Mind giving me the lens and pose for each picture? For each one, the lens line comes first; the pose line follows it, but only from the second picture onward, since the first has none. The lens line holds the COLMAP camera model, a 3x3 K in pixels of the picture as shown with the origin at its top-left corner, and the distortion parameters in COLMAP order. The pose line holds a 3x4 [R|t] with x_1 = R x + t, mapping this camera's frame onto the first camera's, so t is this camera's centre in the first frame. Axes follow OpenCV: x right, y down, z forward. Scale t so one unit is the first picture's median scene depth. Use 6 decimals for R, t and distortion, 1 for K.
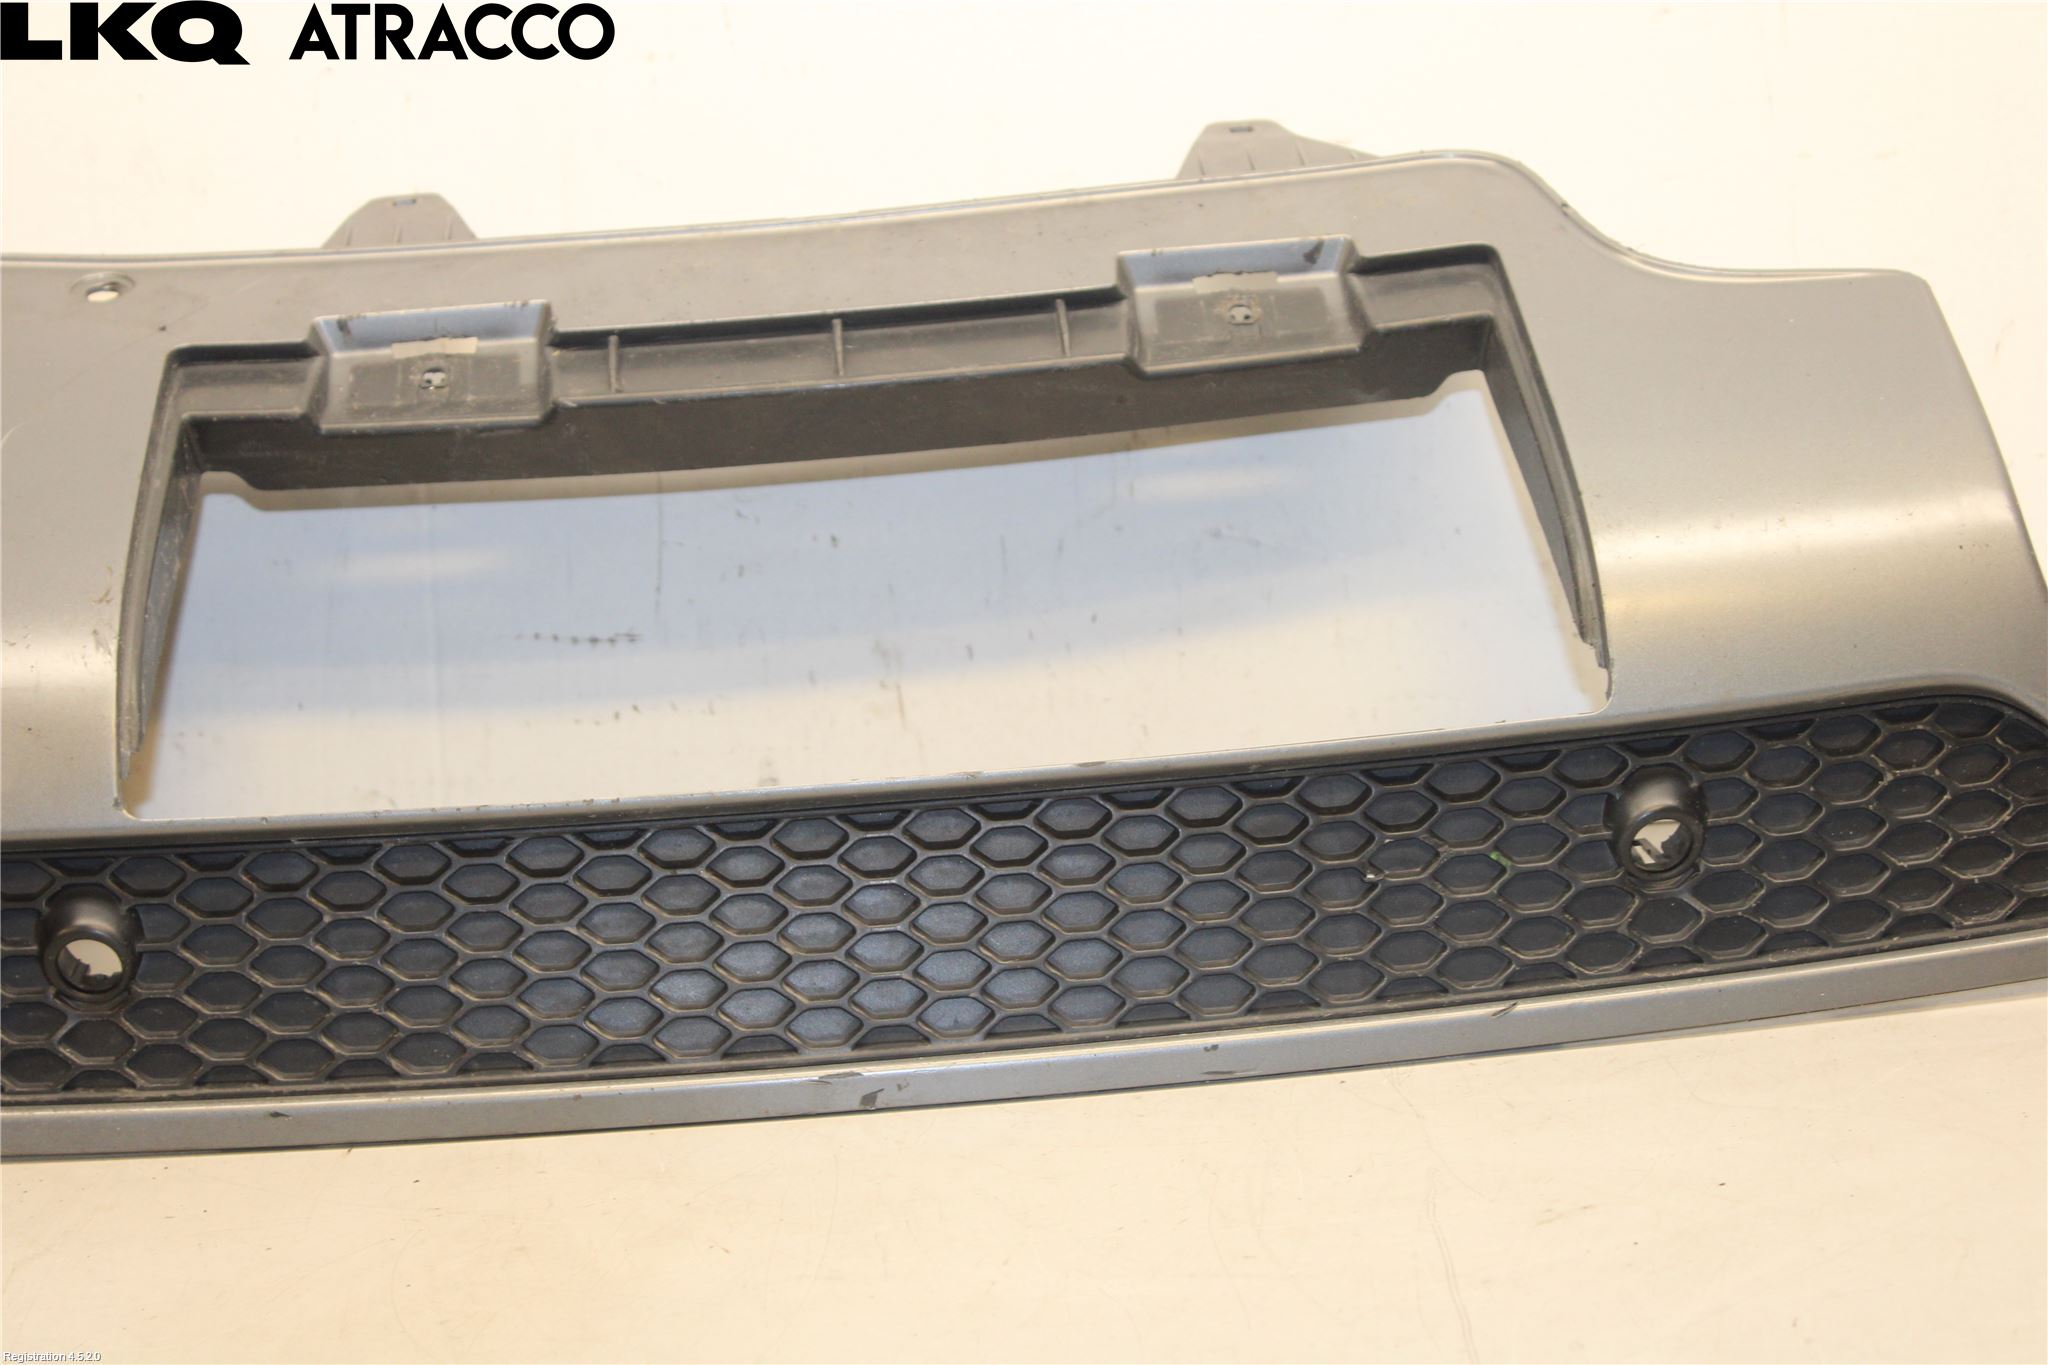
lens RADIAL K [[4267.8, 0, 1024.7], [0, 4267.8, 682.6], [0, 0, 1]] dist [0.045036, 0.000000]
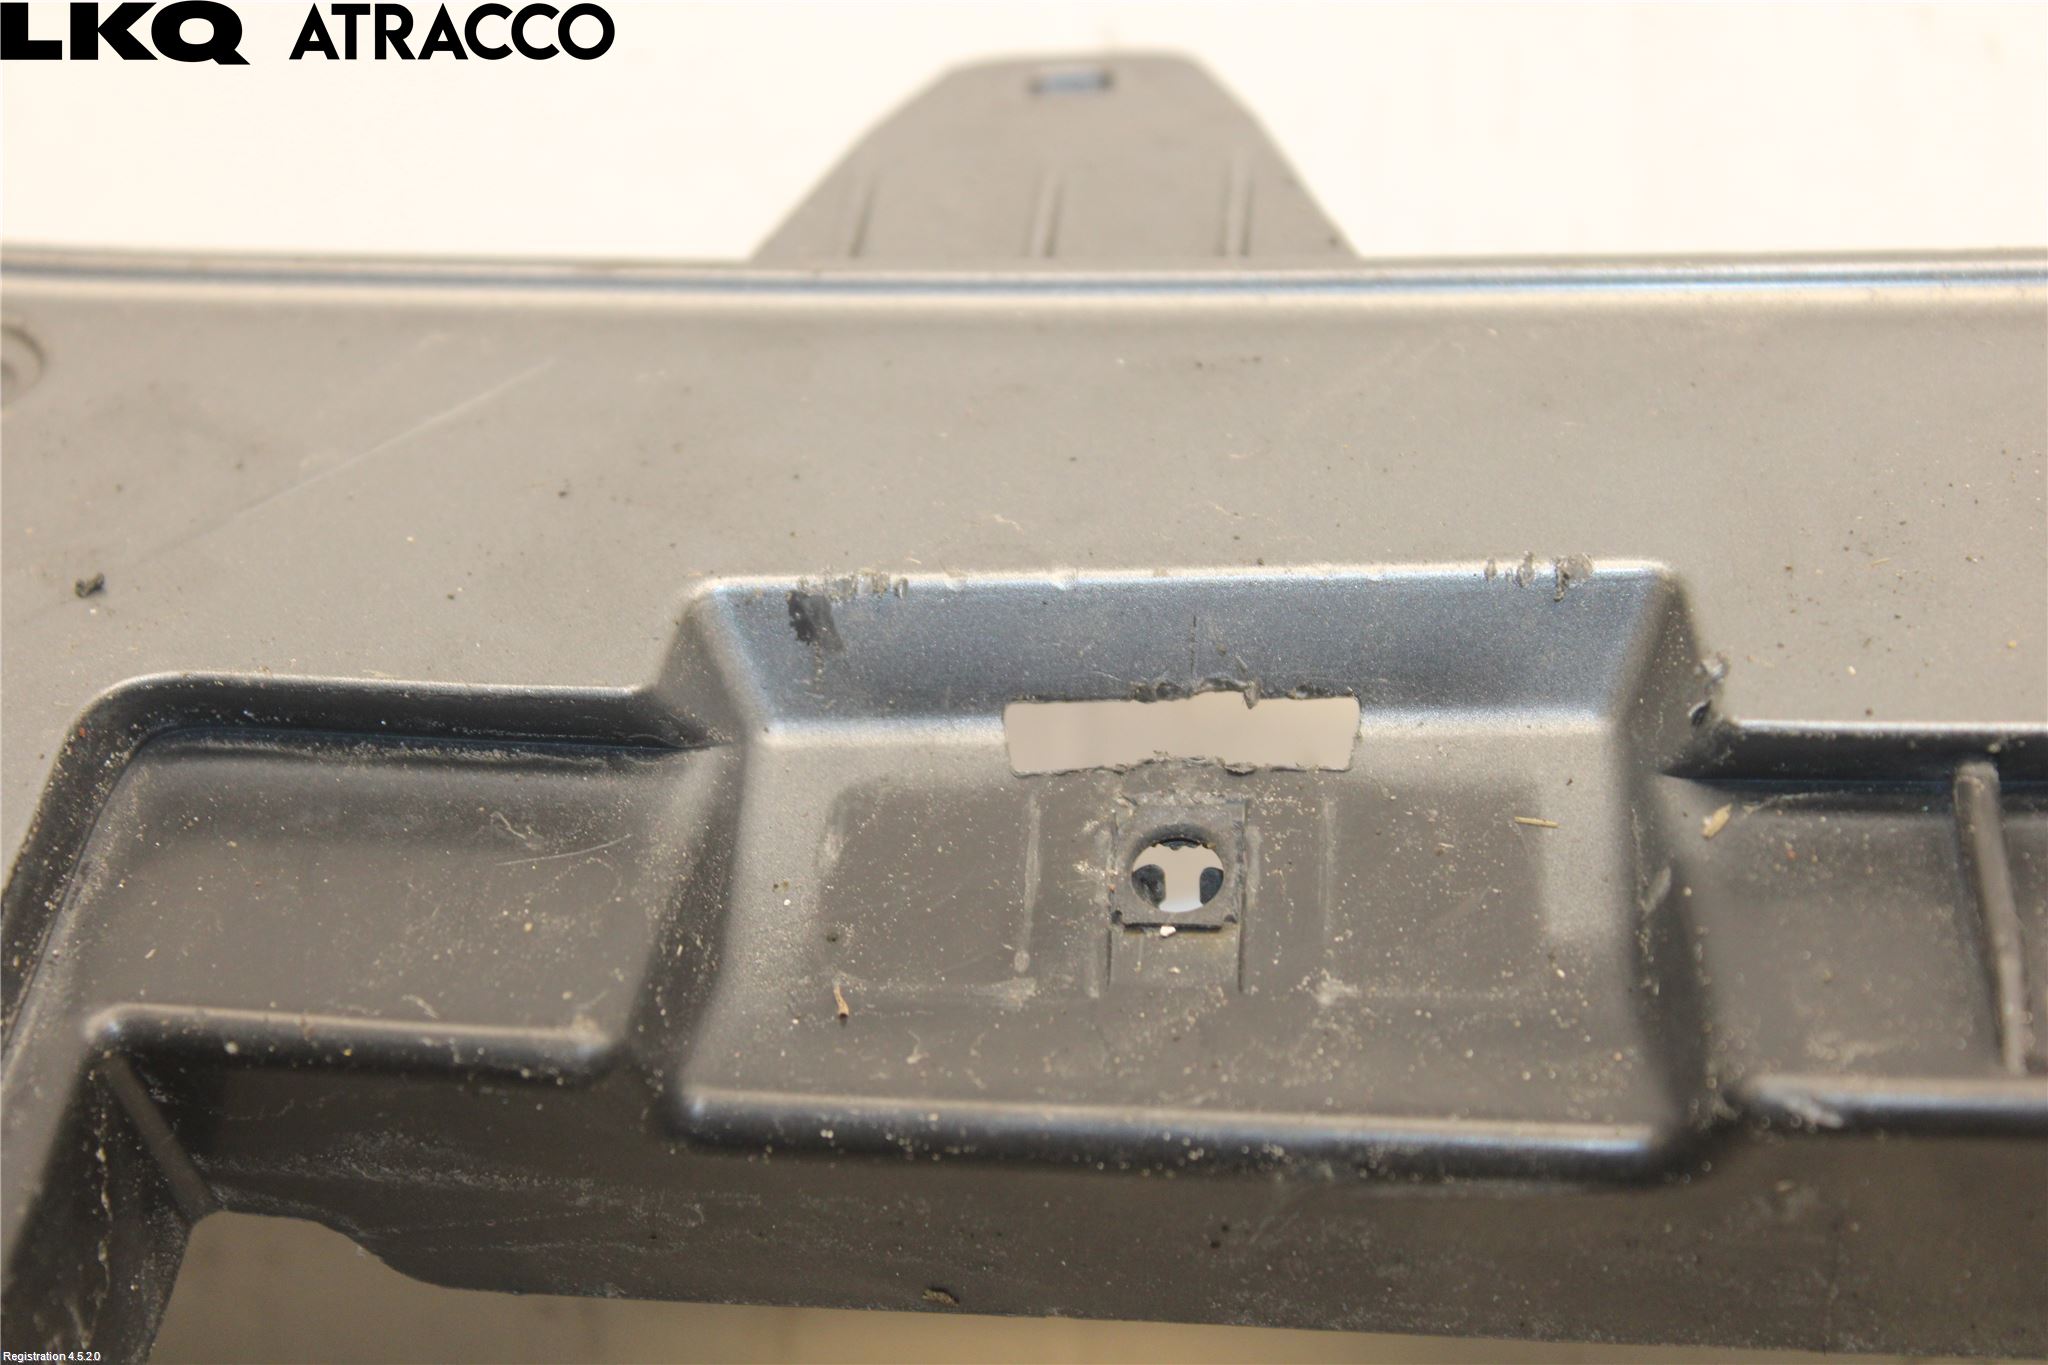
lens RADIAL K [[5231.2, 0, 1023.7], [0, 5231.2, 682.7], [0, 0, 1]] dist [0.089194, 0.000000]
pose [[0.990384, 0.060849, -0.124242, -0.111212], [-0.056960, 0.997776, 0.034620, -0.091353], [0.126073, -0.027210, 0.991648, 0.711876]]
